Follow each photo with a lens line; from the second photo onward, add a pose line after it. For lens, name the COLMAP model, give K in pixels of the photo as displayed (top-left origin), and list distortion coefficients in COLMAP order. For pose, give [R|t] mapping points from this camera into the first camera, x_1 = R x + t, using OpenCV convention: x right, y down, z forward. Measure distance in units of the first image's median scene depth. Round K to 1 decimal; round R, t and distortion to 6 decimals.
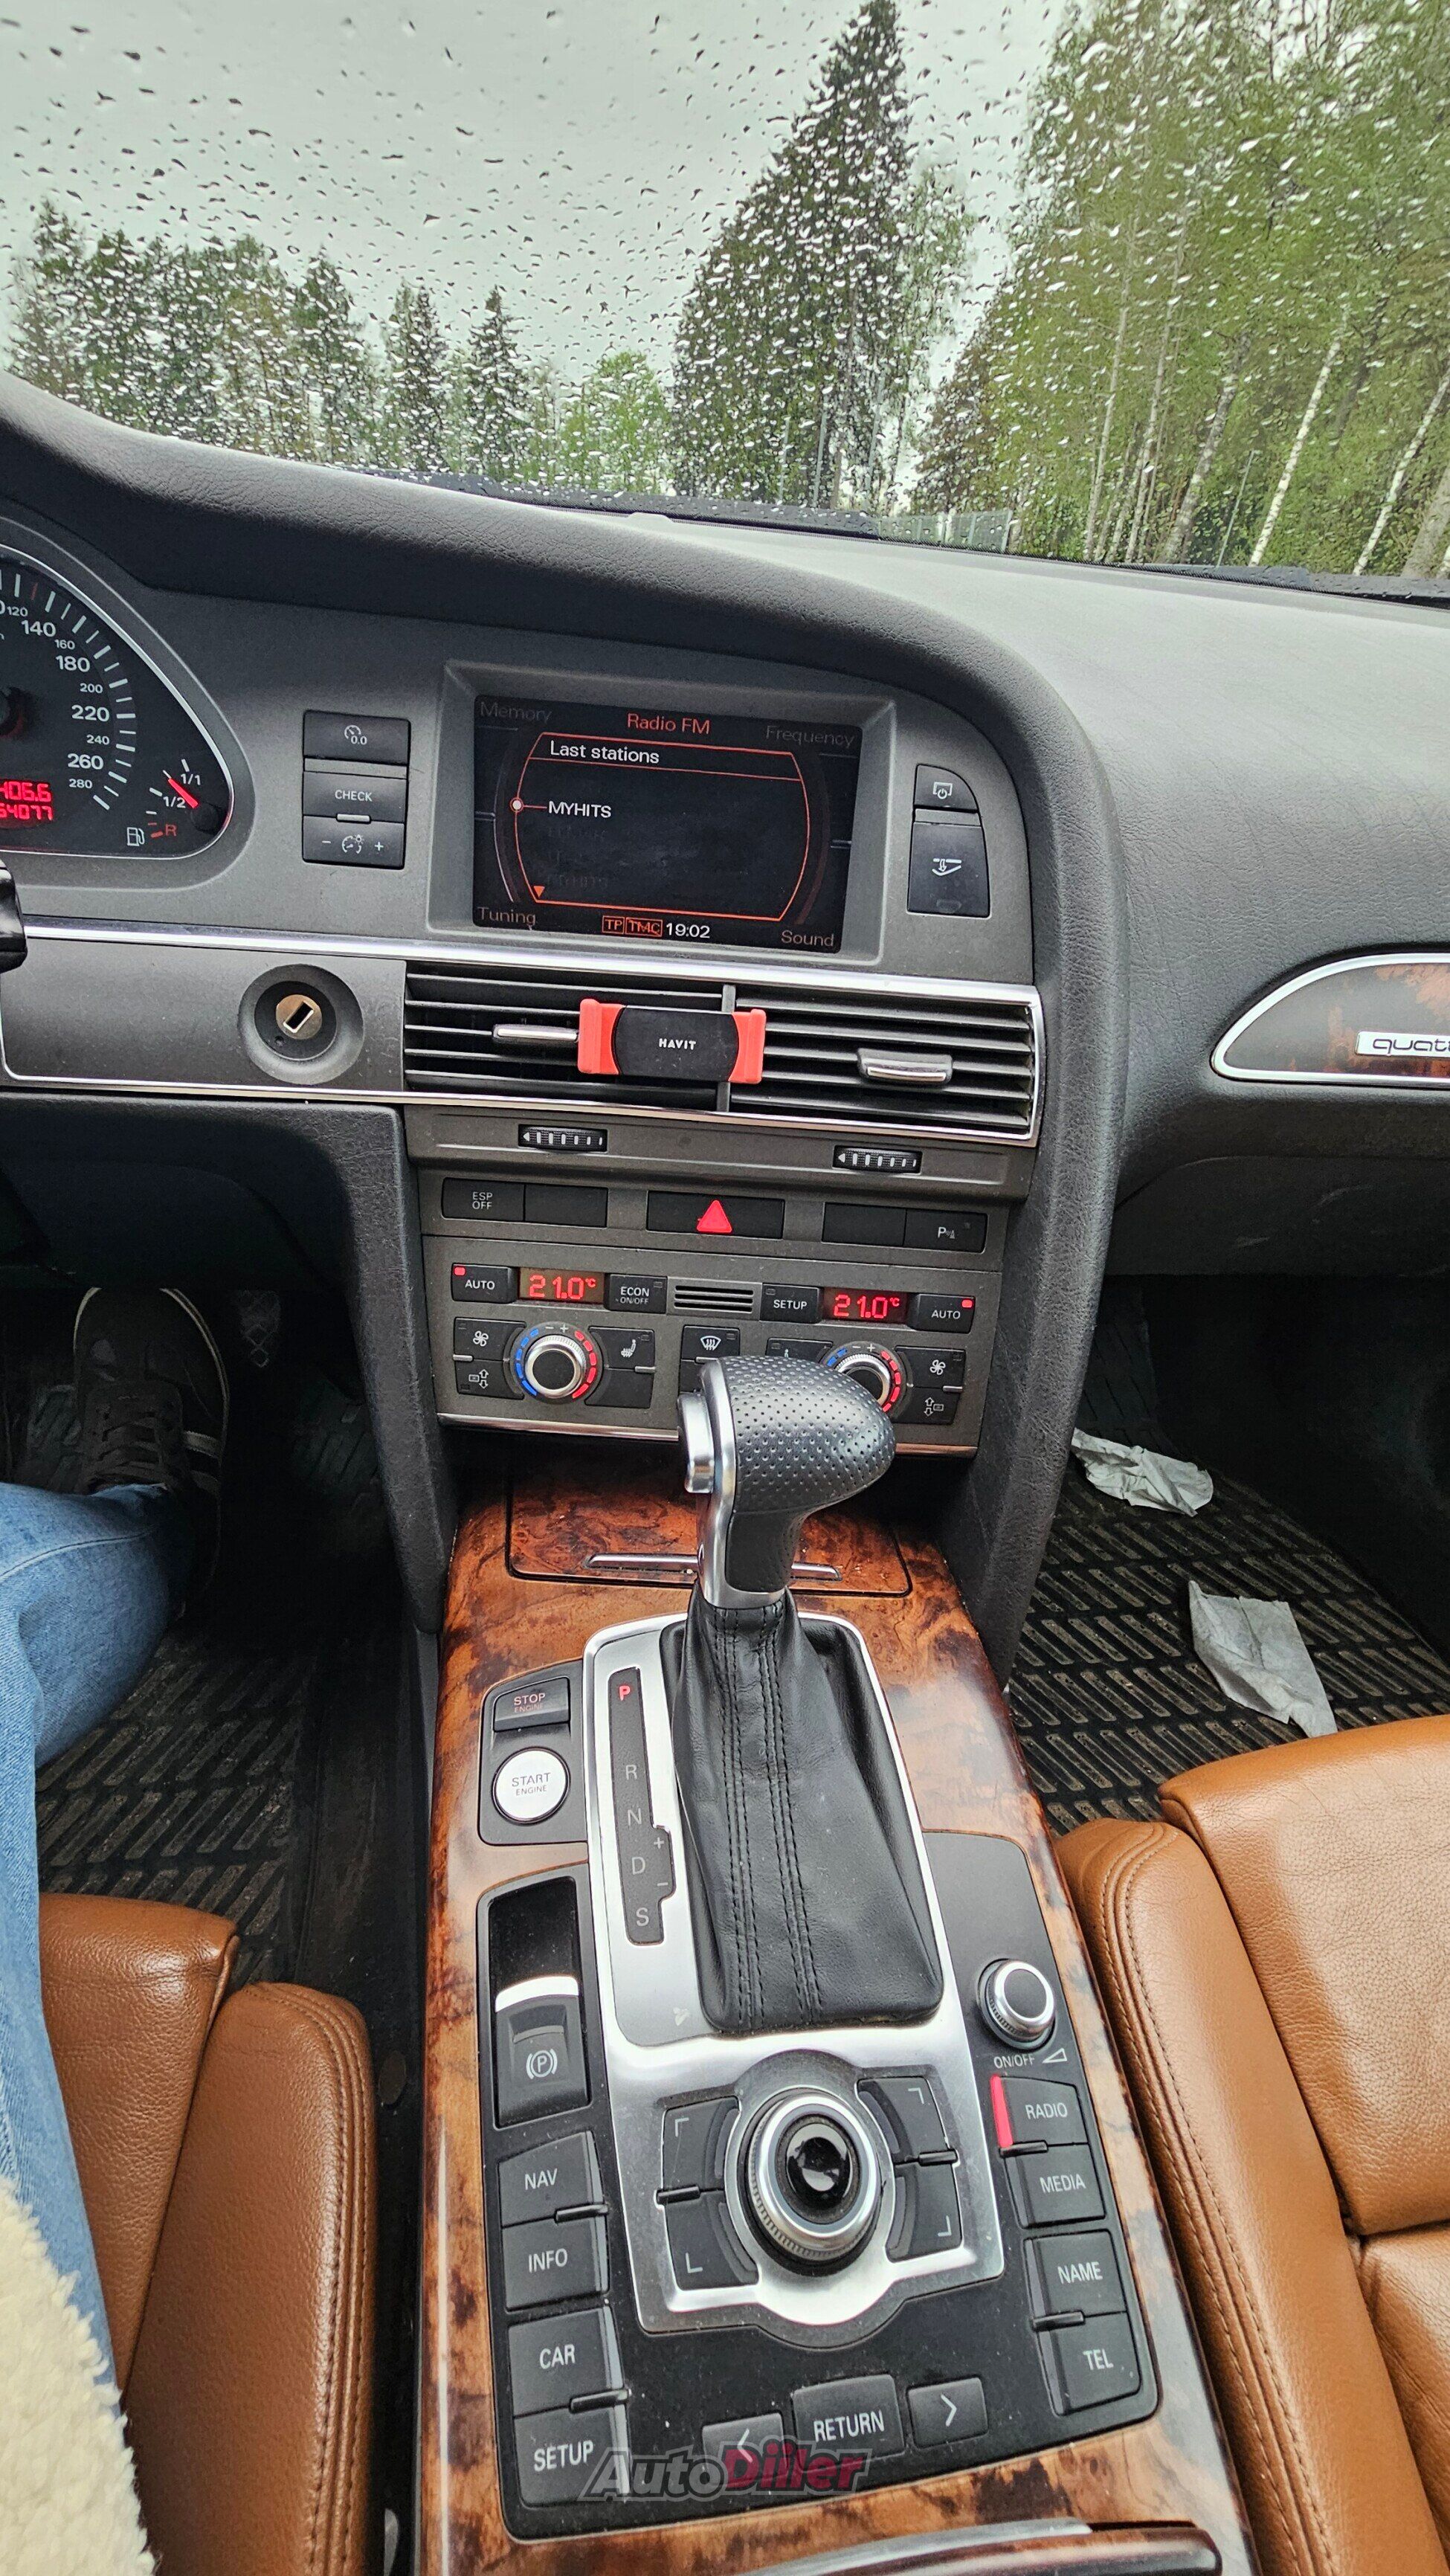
lens RADIAL K [[1060.1, 0, 725.0], [0, 1060.1, 1288.0], [0, 0, 1]] dist [-0.001600, -0.000175]
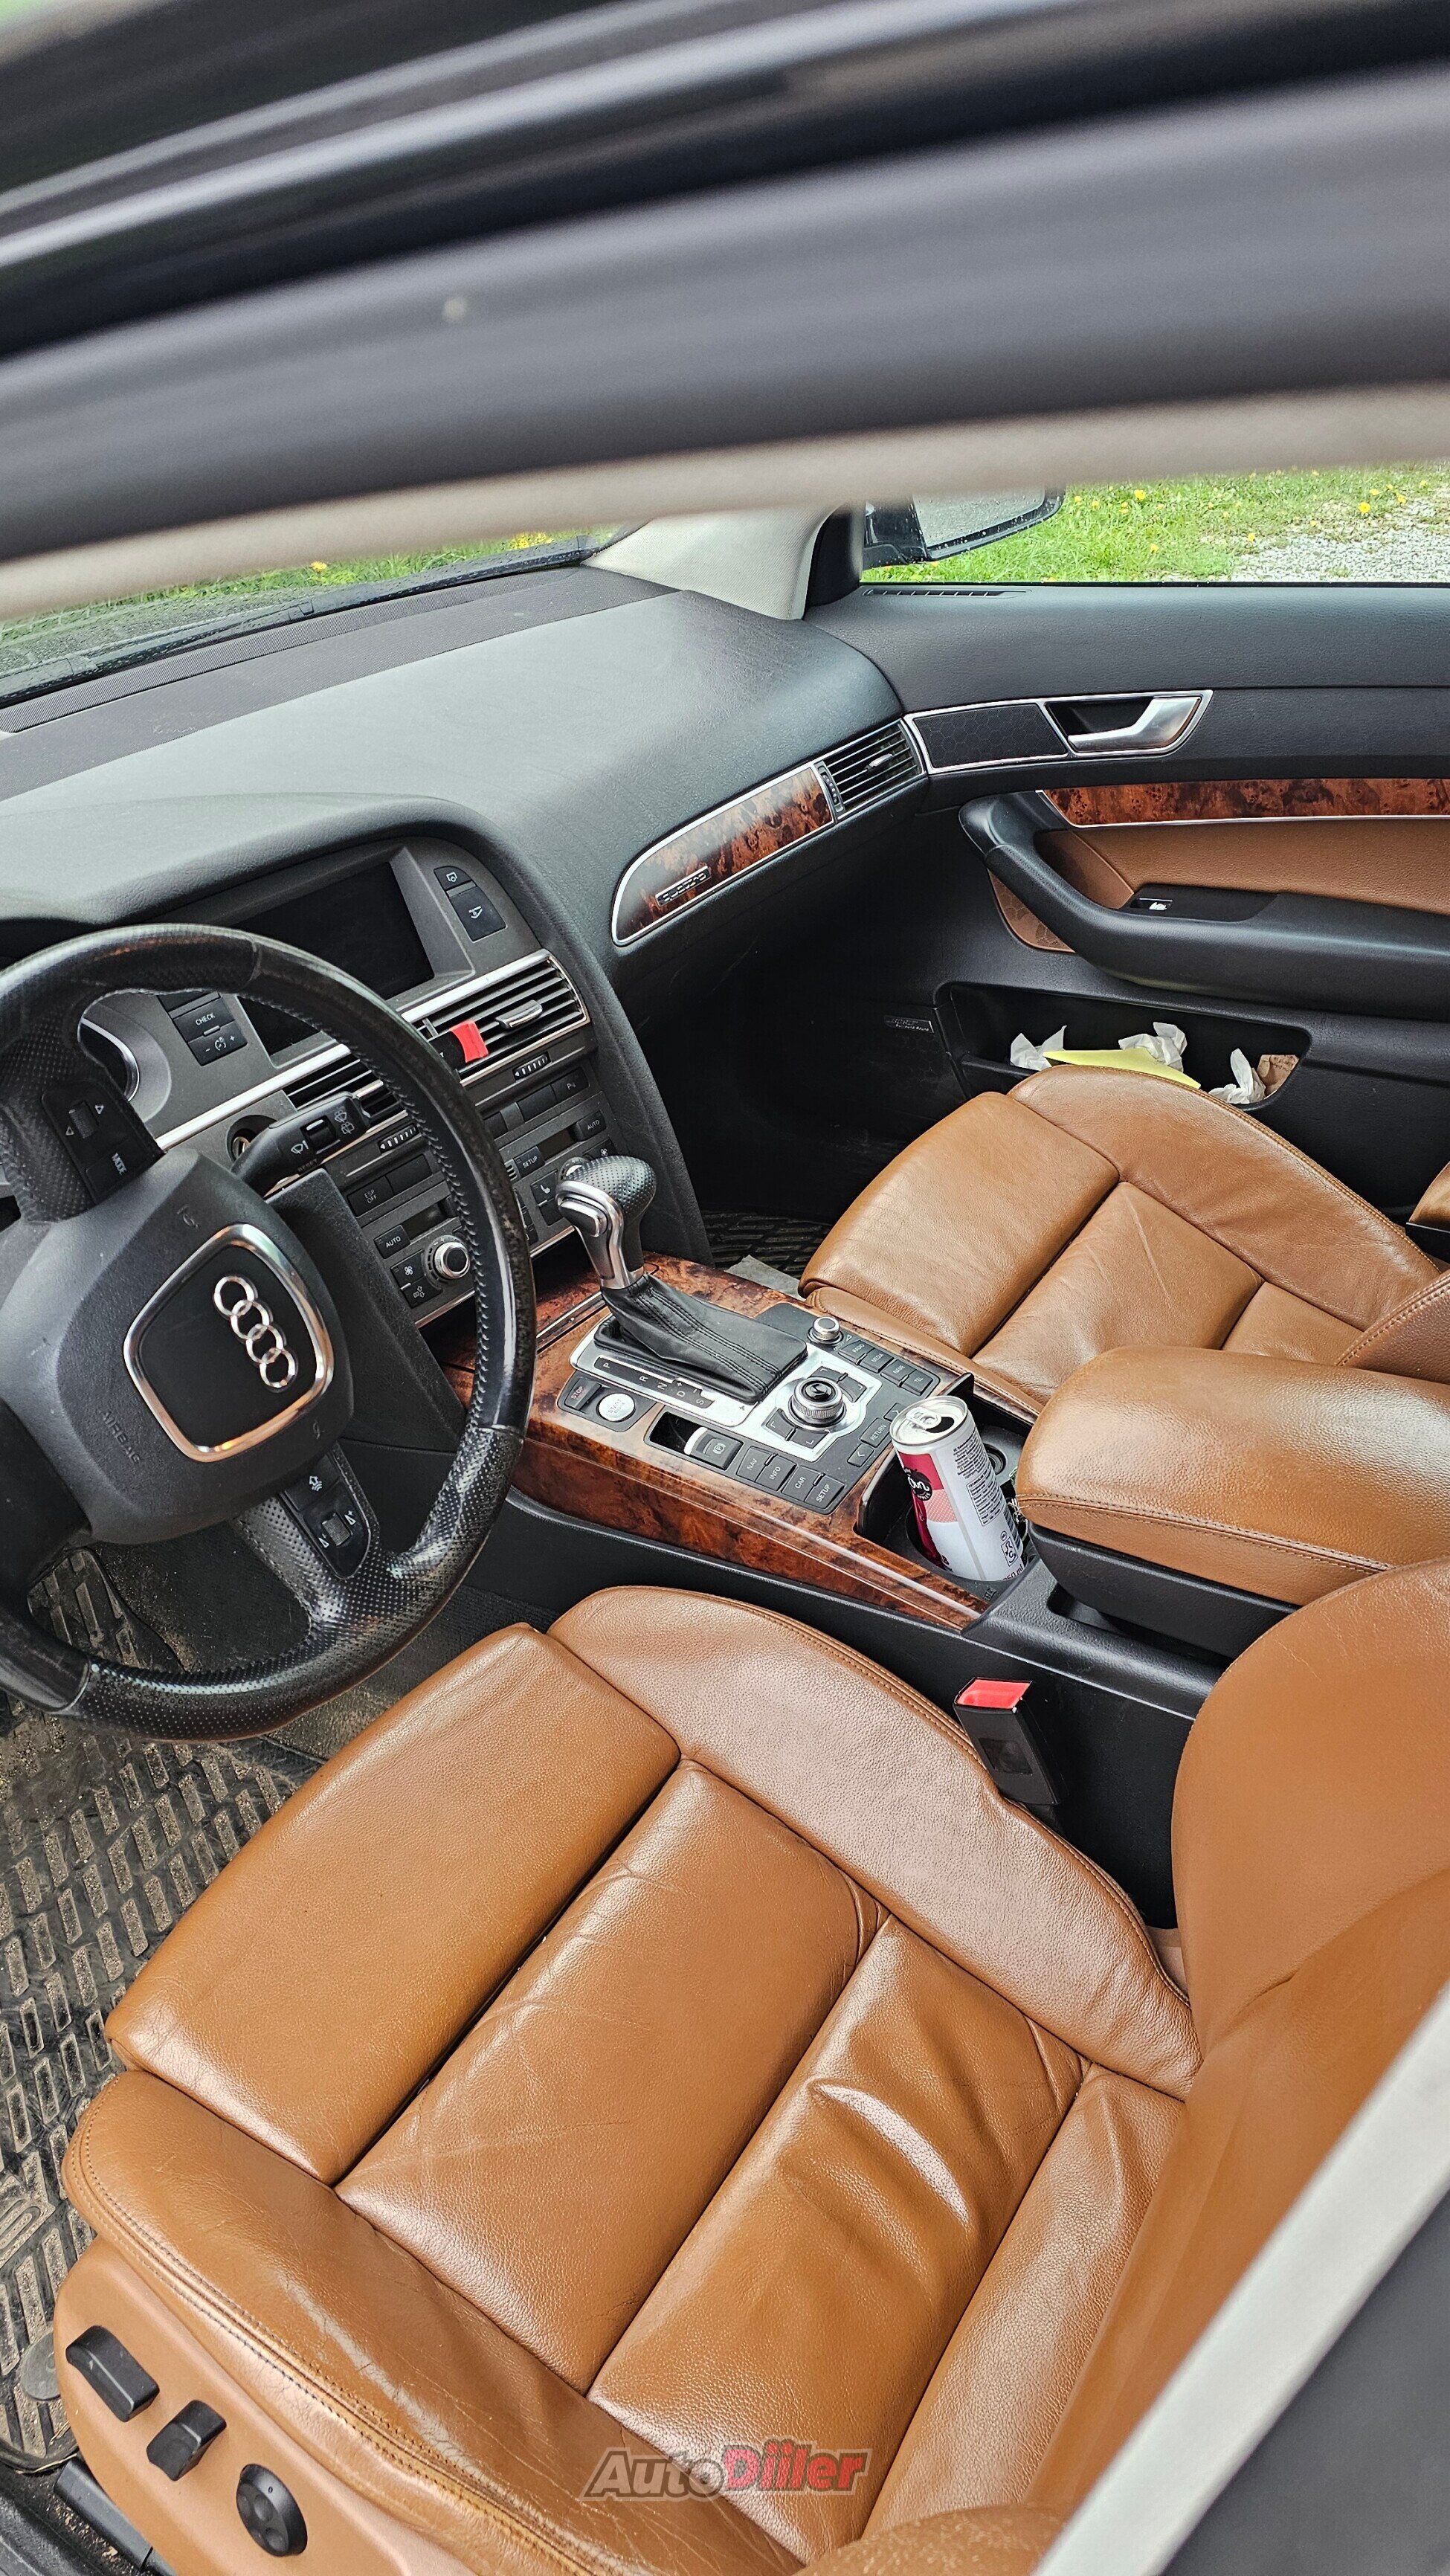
lens RADIAL K [[1795.6, 0, 725.0], [0, 1795.6, 1288.0], [0, 0, 1]] dist [-0.001836, -0.000169]
pose [[0.635995, -0.524087, 0.566430, -1.623223], [0.526362, 0.831373, 0.178218, -0.181577], [-0.564316, 0.184801, 0.804609, -1.635390]]
